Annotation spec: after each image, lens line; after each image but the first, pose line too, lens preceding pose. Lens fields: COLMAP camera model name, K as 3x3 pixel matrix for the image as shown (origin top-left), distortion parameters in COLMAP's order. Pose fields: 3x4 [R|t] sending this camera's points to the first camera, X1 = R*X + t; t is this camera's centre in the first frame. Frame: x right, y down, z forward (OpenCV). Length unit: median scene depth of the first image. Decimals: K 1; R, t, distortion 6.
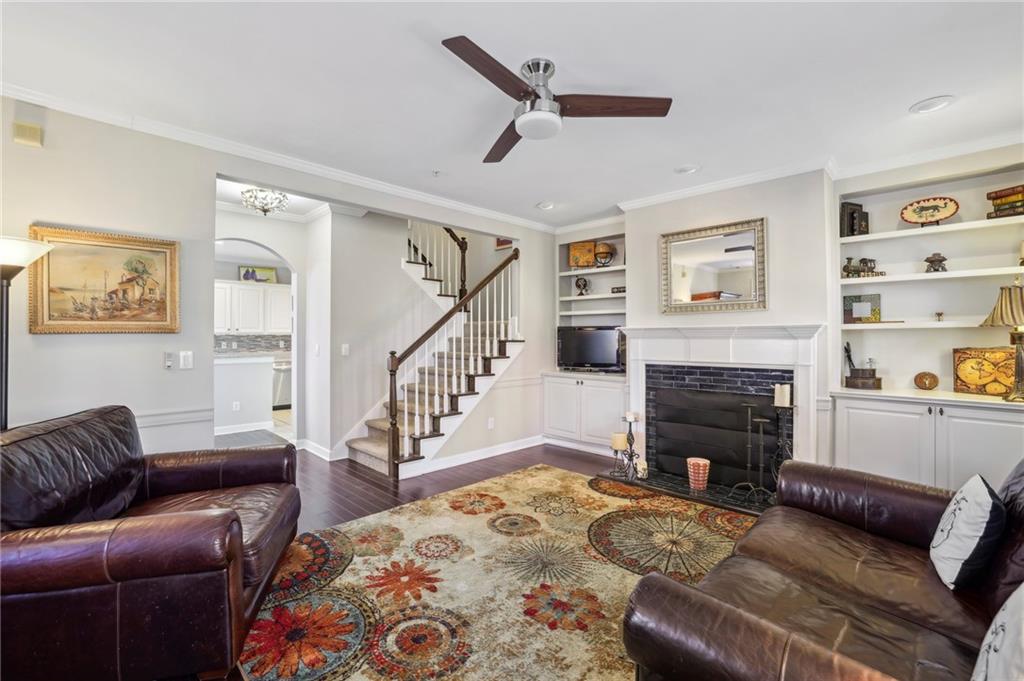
lens RADIAL K [[439.7, 0, 519.5], [0, 439.7, 336.7], [0, 0, 1]] dist [-0.024250, 0.004881]
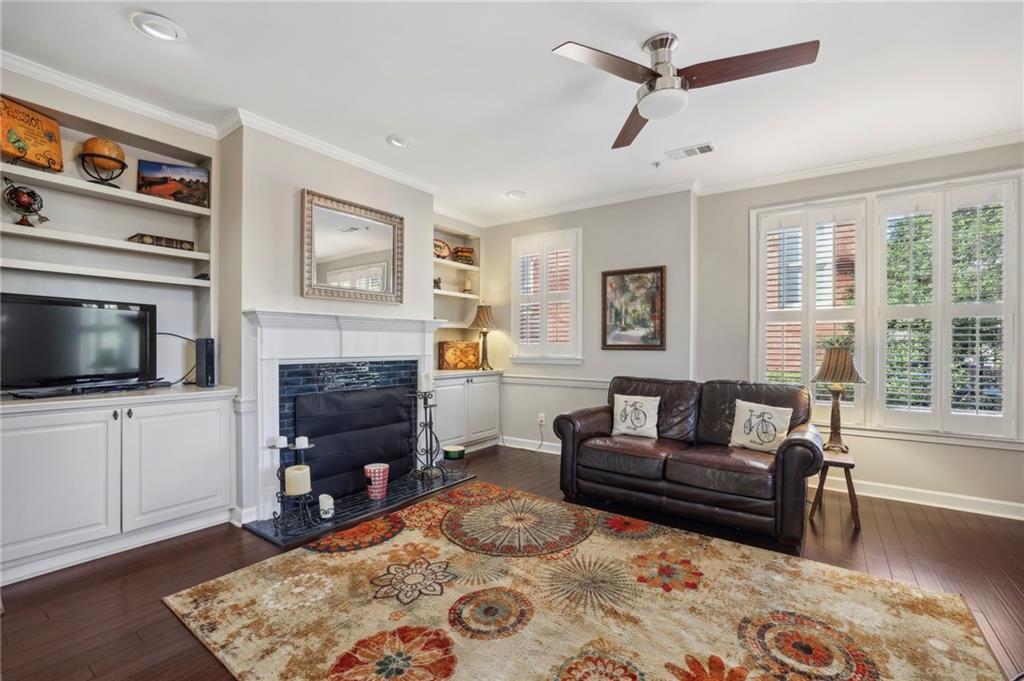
lens RADIAL K [[439.7, 0, 509.5], [0, 439.7, 348.0], [0, 0, 1]] dist [-0.024250, 0.004881]
pose [[-0.116770, -0.006744, 0.993136, -0.619033], [-0.004736, 0.999969, 0.006233, 0.041789], [-0.993148, -0.003976, -0.116798, 1.013895]]
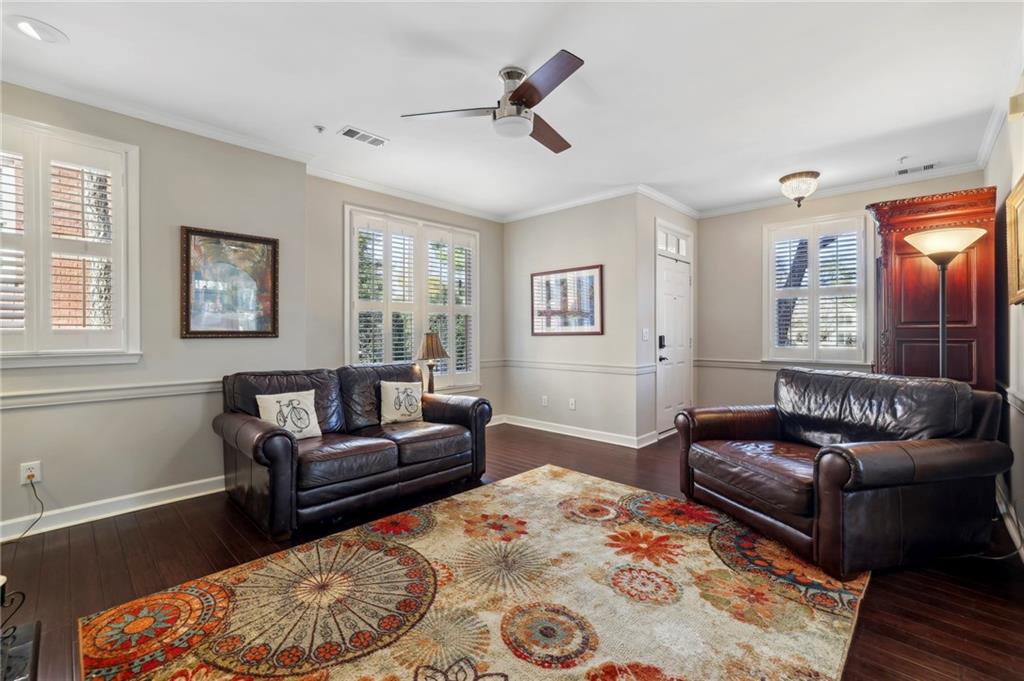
lens RADIAL K [[439.7, 0, 497.6], [0, 439.7, 333.8], [0, 0, 1]] dist [-0.024250, 0.004881]
pose [[-0.999284, -0.001446, 0.037820, 0.030071], [-0.001329, 0.999994, 0.003127, 0.040627], [-0.037825, 0.003074, -0.999280, 1.509866]]
